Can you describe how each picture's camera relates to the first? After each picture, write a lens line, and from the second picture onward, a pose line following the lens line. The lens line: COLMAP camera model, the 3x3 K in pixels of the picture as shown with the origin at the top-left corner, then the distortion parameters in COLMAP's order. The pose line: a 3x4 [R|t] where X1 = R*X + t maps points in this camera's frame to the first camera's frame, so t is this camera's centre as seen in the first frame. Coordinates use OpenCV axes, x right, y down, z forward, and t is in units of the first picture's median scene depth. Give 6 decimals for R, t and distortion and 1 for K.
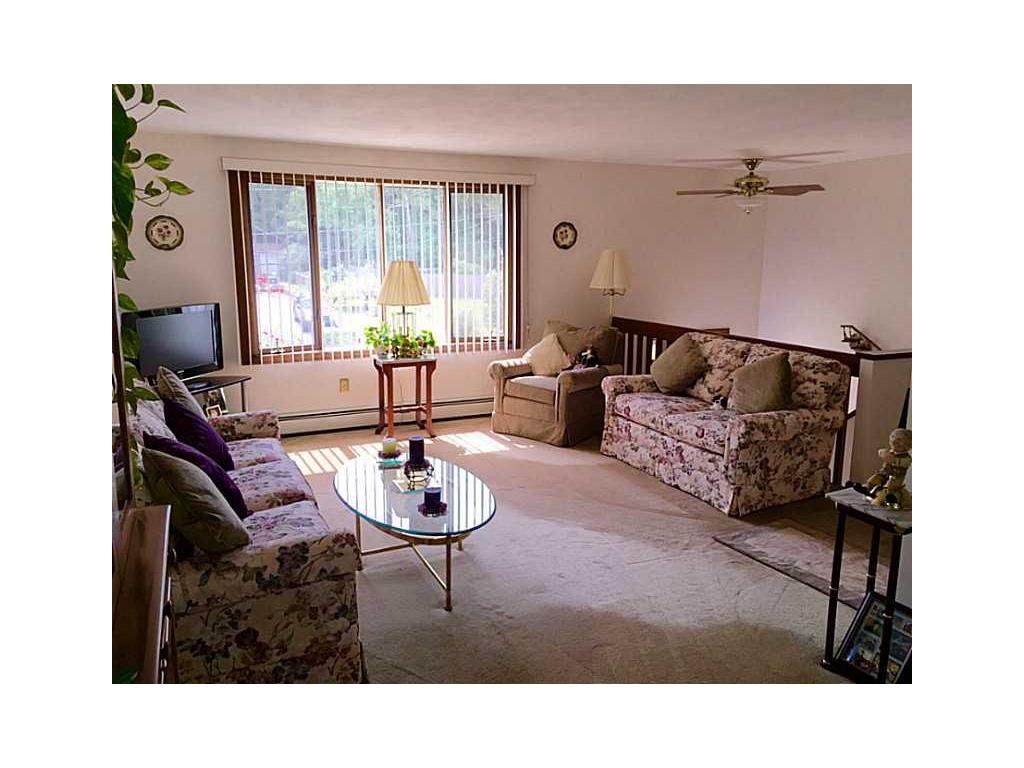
lens RADIAL K [[681.5, 0, 512.0], [0, 681.5, 384.0], [0, 0, 1]] dist [0.060022, -0.000796]
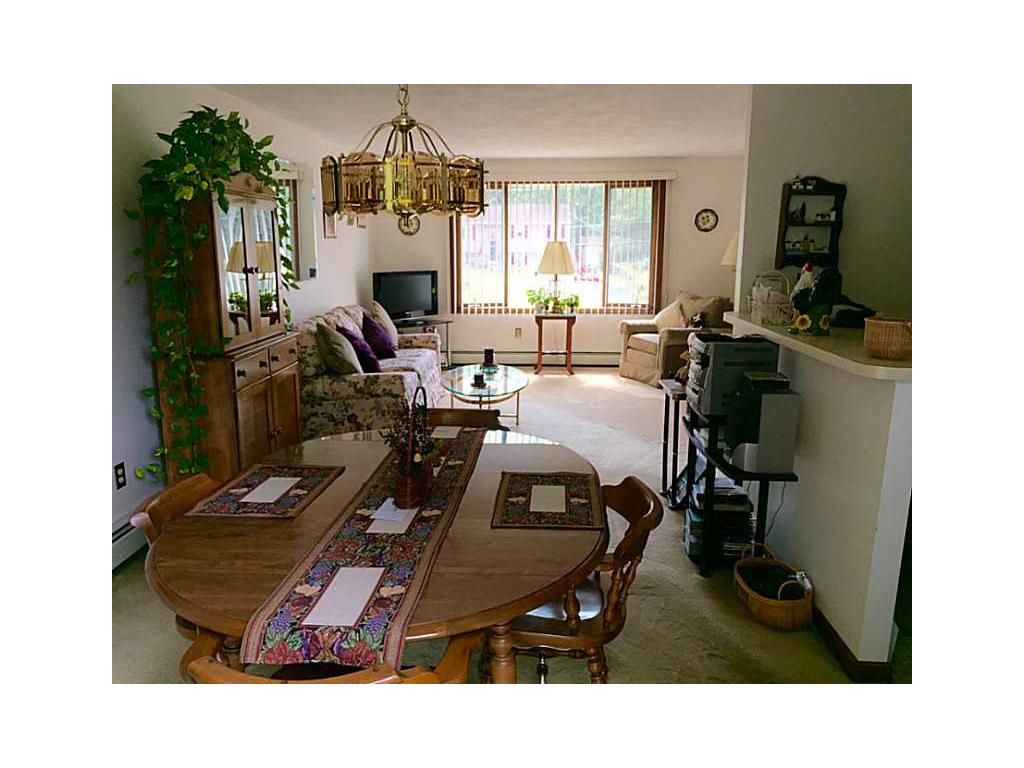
lens RADIAL K [[681.5, 0, 512.0], [0, 681.5, 384.0], [0, 0, 1]] dist [0.060022, -0.000796]
pose [[0.893290, 0.088104, -0.440761, 0.366564], [-0.084531, 0.996034, 0.027779, 0.068221], [0.441460, 0.012443, 0.897194, -0.239654]]
